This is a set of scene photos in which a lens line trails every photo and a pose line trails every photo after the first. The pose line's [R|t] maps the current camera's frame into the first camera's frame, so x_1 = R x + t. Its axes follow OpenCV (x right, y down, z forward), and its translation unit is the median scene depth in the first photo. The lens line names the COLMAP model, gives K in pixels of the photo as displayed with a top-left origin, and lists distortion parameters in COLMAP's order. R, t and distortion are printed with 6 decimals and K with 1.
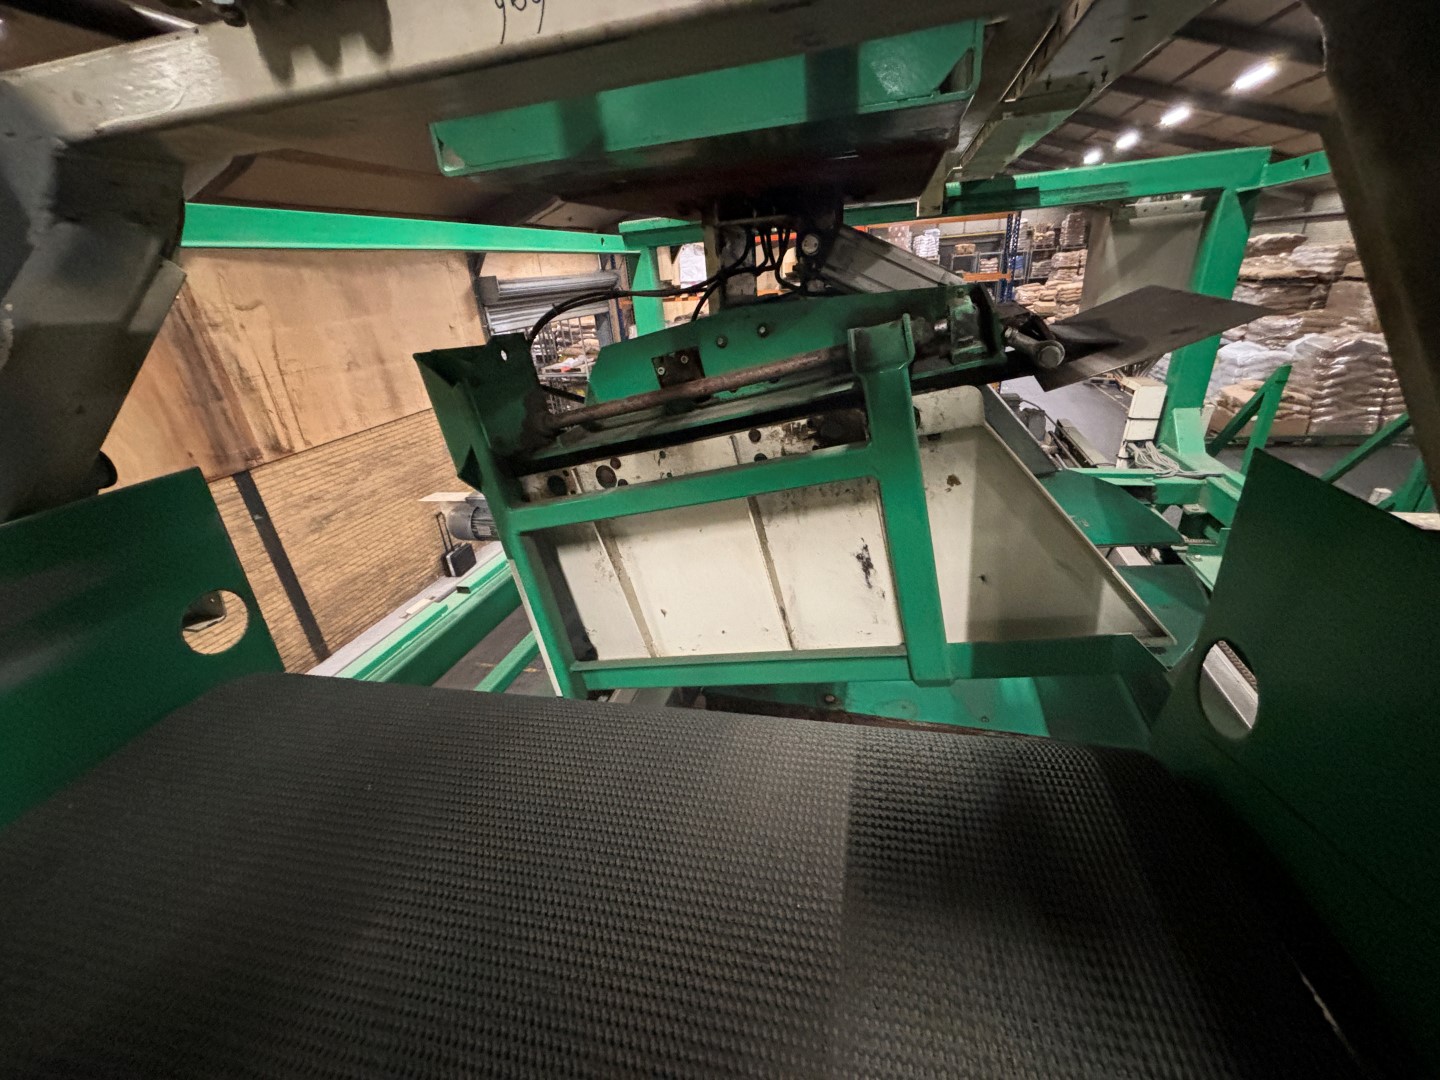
lens RADIAL K [[580.2, 0, 720.6], [0, 580.2, 539.1], [0, 0, 1]] dist [0.001118, -0.001002]
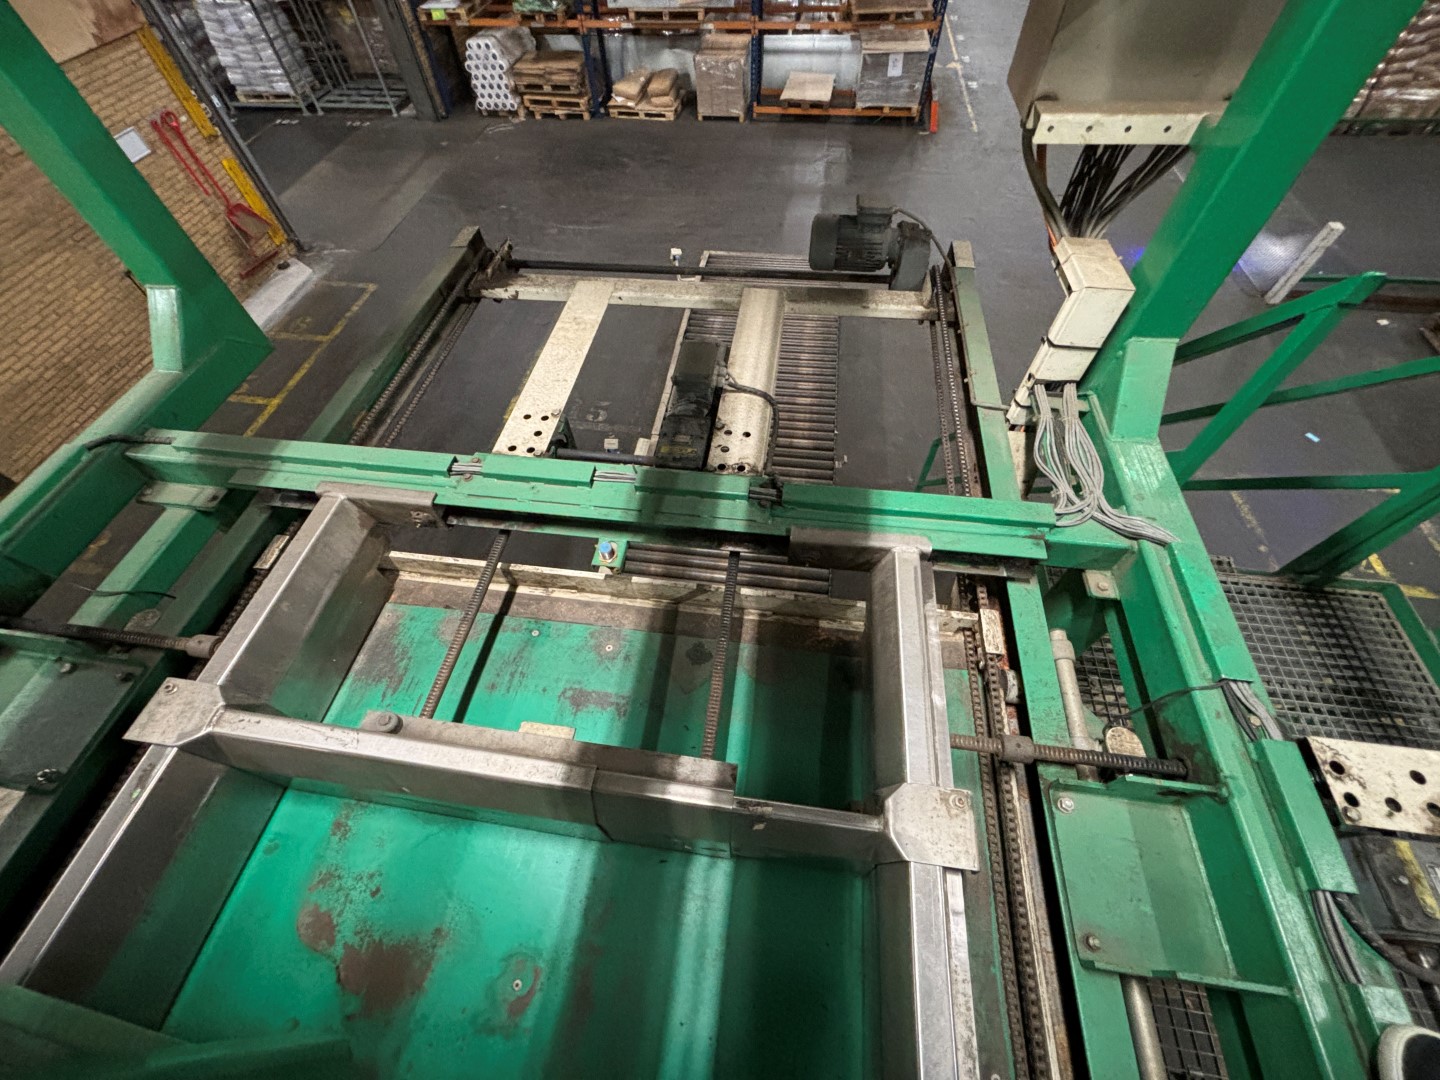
lens RADIAL K [[580.2, 0, 720.1], [0, 580.2, 539.8], [0, 0, 1]] dist [0.001118, -0.001002]
pose [[0.990249, -0.079490, 0.114405, 0.148210], [0.013429, 0.871871, 0.489552, -0.131849], [-0.138661, -0.483242, 0.864436, 0.219587]]
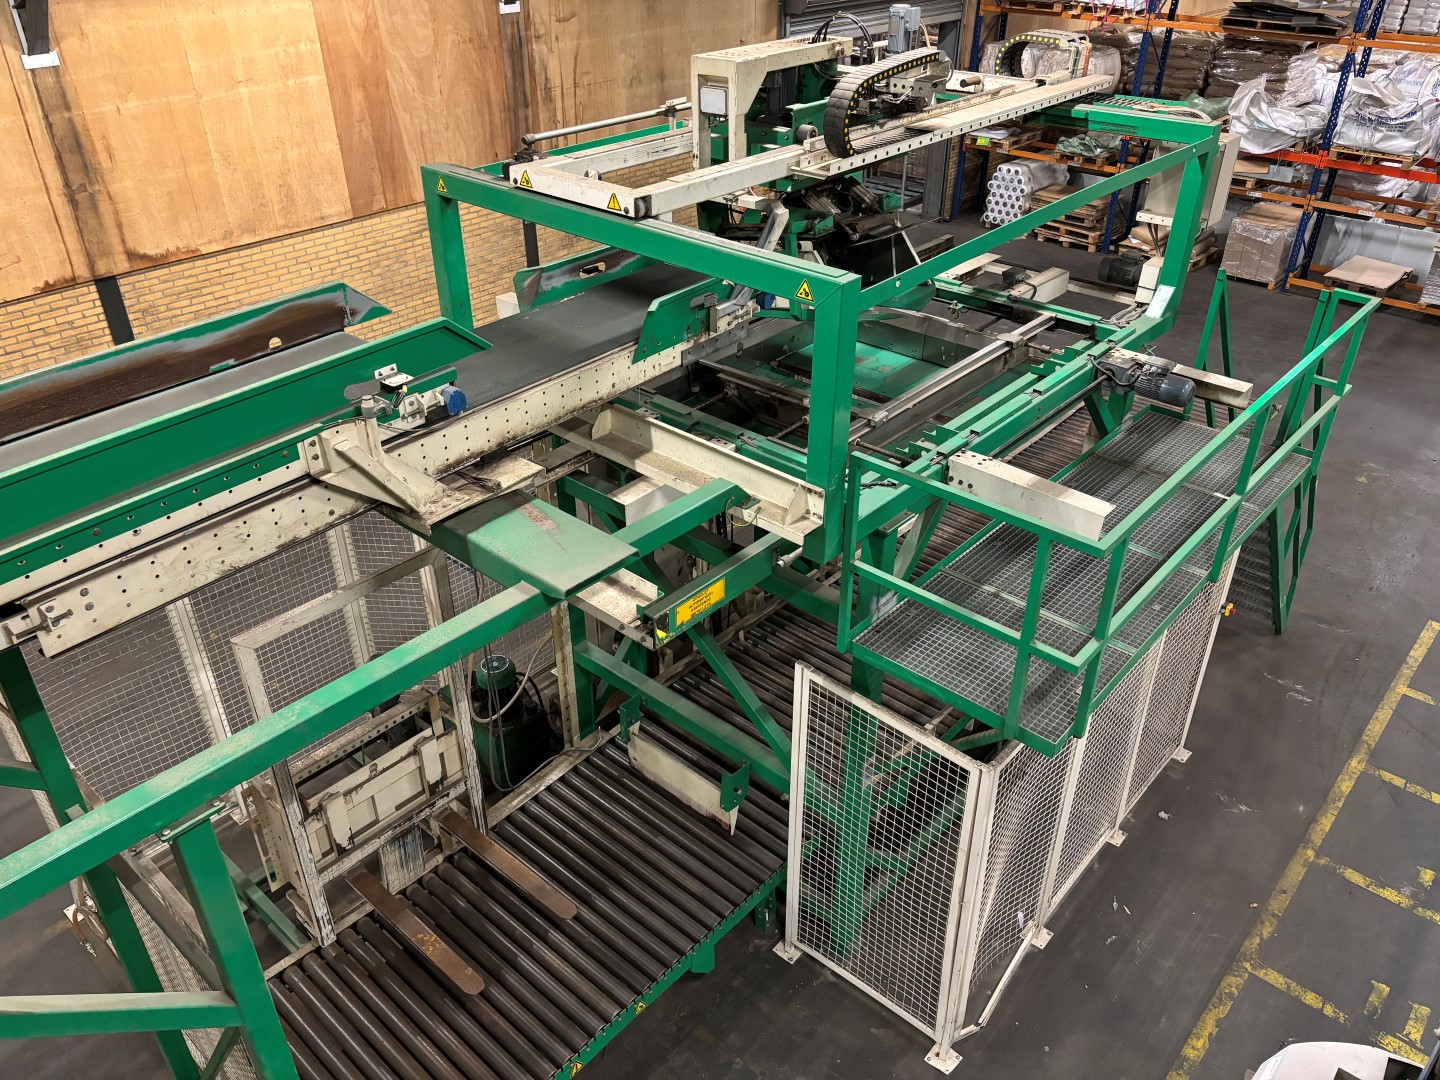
lens RADIAL K [[1085.9, 0, 714.1], [0, 1085.9, 529.1], [0, 0, 1]] dist [0.037690, -0.039764]
pose [[0.892308, 0.296420, -0.340472, 0.369403], [-0.248812, 0.952250, 0.176956, 0.061484], [0.376668, -0.073185, 0.923453, -0.784000]]
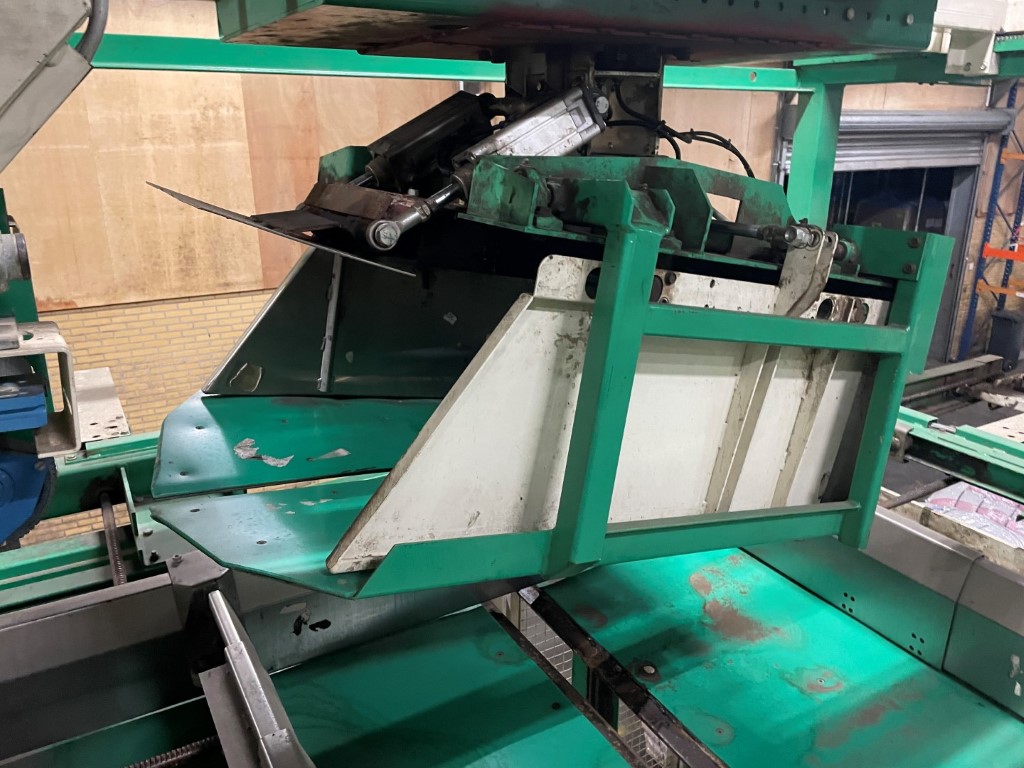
lens RADIAL K [[780.0, 0, 504.4], [0, 780.0, 365.8], [0, 0, 1]] dist [0.010516, -0.007146]
pose [[0.705829, 0.283727, -0.649079, 0.167578], [-0.348155, 0.936926, 0.030956, -0.015189], [0.616922, 0.204131, 0.760091, 0.013978]]
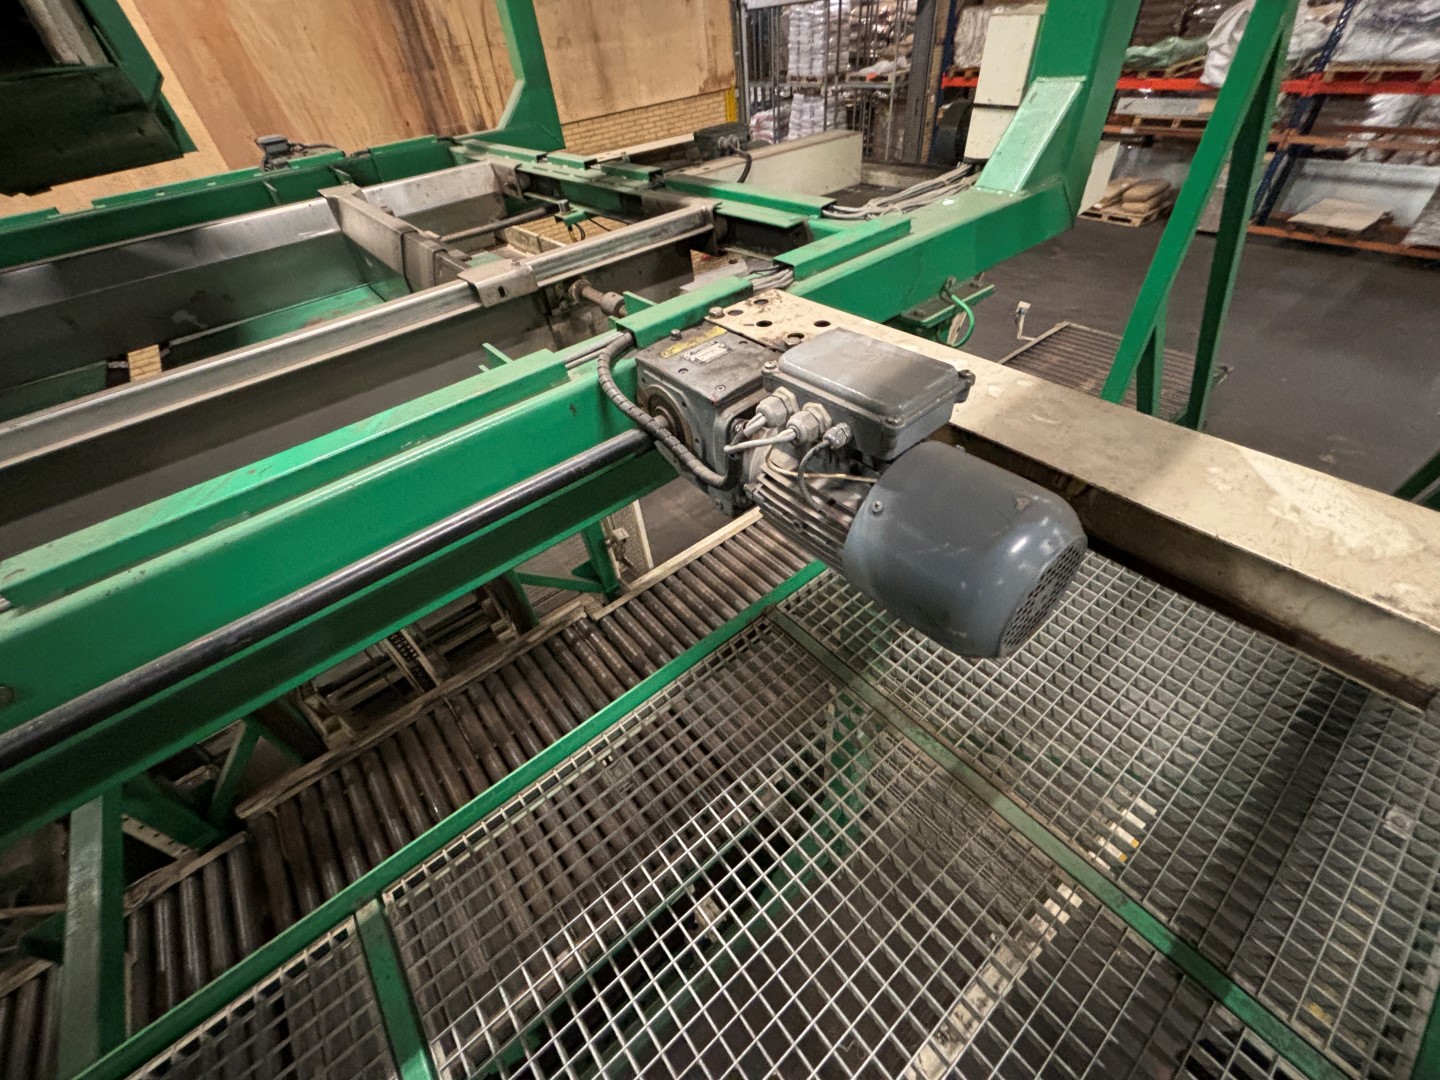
lens RADIAL K [[580.2, 0, 716.4], [0, 580.2, 540.9], [0, 0, 1]] dist [0.001118, -0.001002]
pose [[0.815335, 0.393738, -0.424498, 0.376284], [-0.214167, 0.886264, 0.410693, -0.013890], [0.537922, -0.243939, 0.806928, 0.177090]]
